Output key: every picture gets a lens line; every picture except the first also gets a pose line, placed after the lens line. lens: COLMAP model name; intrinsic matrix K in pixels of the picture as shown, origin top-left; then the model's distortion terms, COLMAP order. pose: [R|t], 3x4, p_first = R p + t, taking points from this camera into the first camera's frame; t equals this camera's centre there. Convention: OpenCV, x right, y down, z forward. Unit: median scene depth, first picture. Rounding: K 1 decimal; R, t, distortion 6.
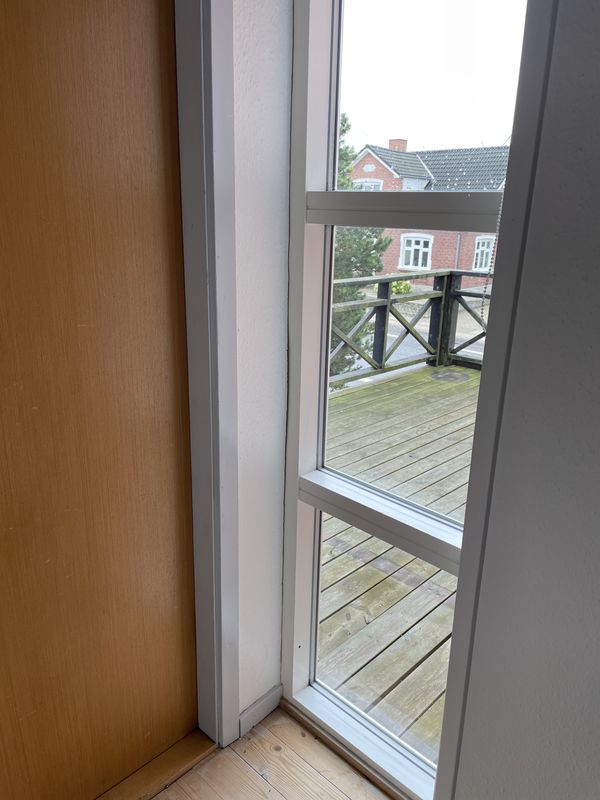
lens RADIAL K [[603.0, 0, 302.3], [0, 603.0, 400.1], [0, 0, 1]] dist [0.080974, -0.107904]
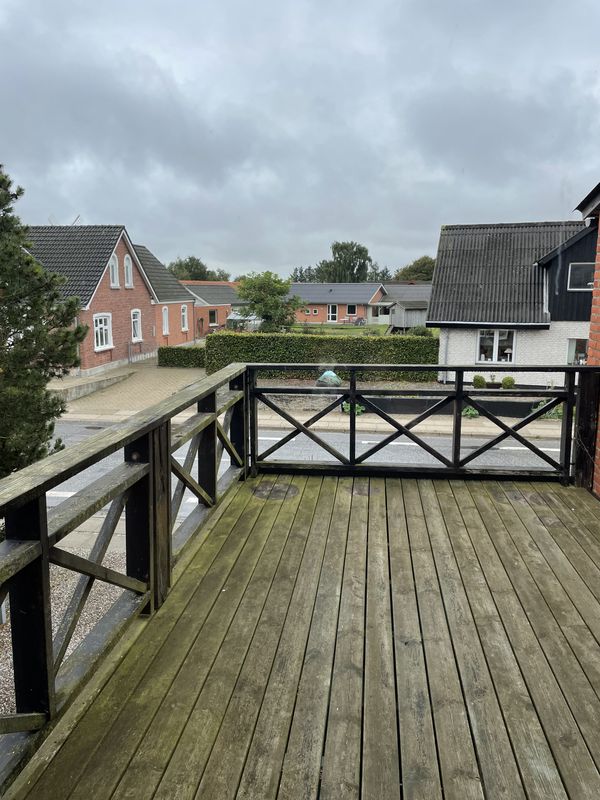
lens RADIAL K [[603.0, 0, 300.6], [0, 603.0, 396.8], [0, 0, 1]] dist [0.080974, -0.107904]
pose [[0.794613, -0.134658, 0.591994, -0.206413], [0.205386, 0.977223, -0.053398, -0.120434], [-0.571320, 0.164018, 0.804172, 0.330500]]
